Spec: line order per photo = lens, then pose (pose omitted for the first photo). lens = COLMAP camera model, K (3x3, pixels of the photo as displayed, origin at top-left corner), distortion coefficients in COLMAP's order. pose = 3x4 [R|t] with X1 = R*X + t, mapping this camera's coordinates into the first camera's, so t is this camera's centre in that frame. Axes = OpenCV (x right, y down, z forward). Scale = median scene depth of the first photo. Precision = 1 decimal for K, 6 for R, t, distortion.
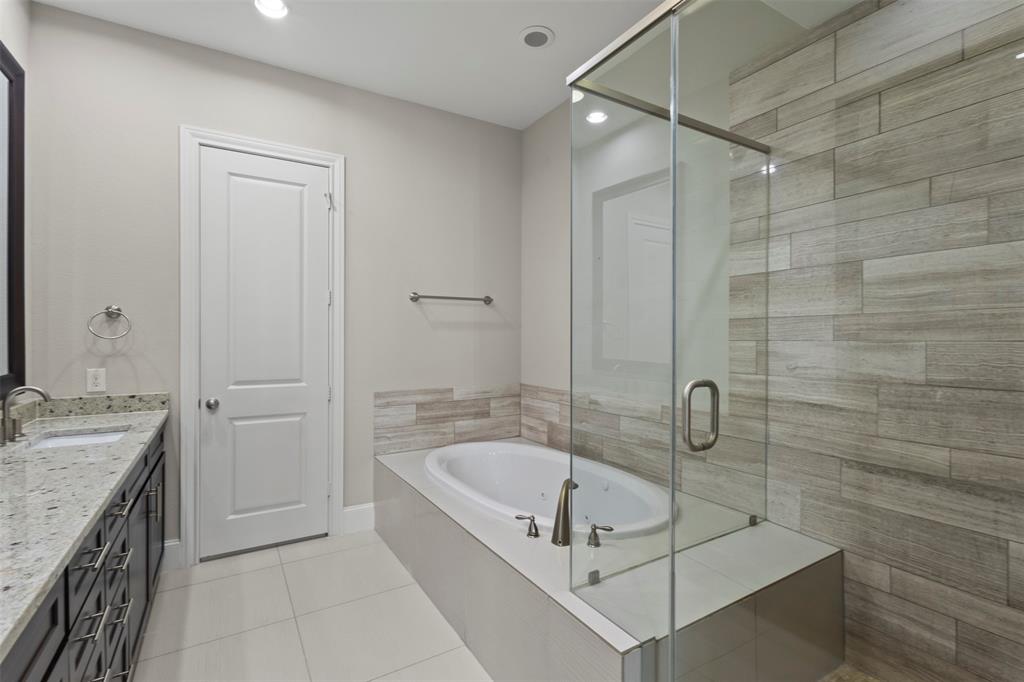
lens RADIAL K [[471.7, 0, 512.0], [0, 471.7, 341.0], [0, 0, 1]] dist [-0.000993, 0.001299]
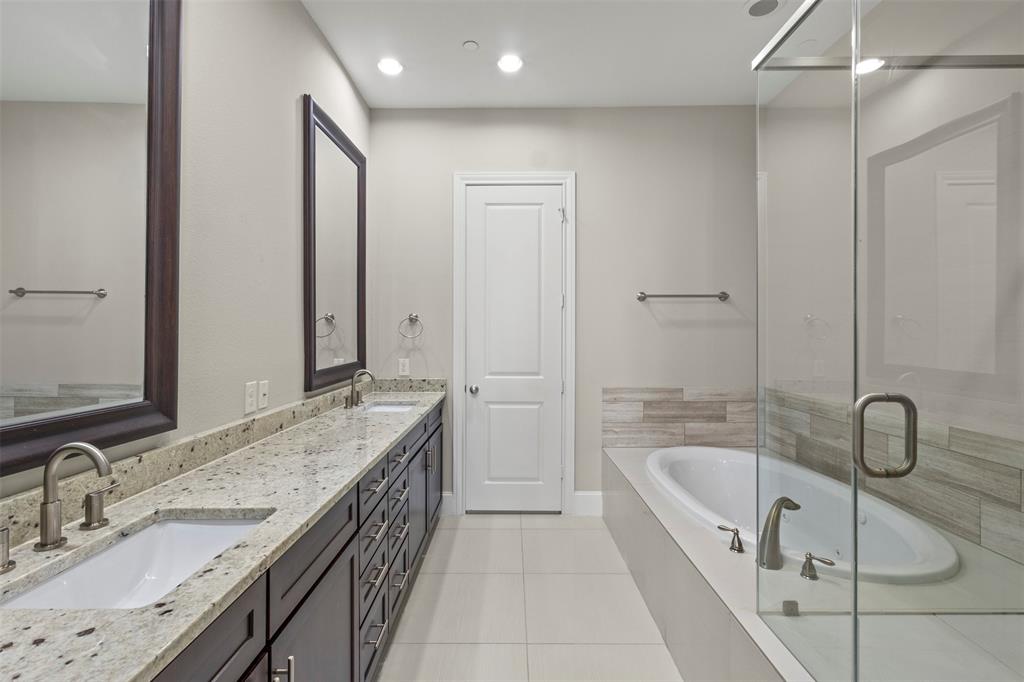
lens RADIAL K [[477.9, 0, 509.6], [0, 477.9, 335.0], [0, 0, 1]] dist [0.002385, 0.000823]
pose [[0.849181, -0.000016, -0.528101, 0.122065], [-0.002284, 0.999991, -0.003702, -0.007408], [0.528097, 0.004350, 0.849173, -0.033469]]
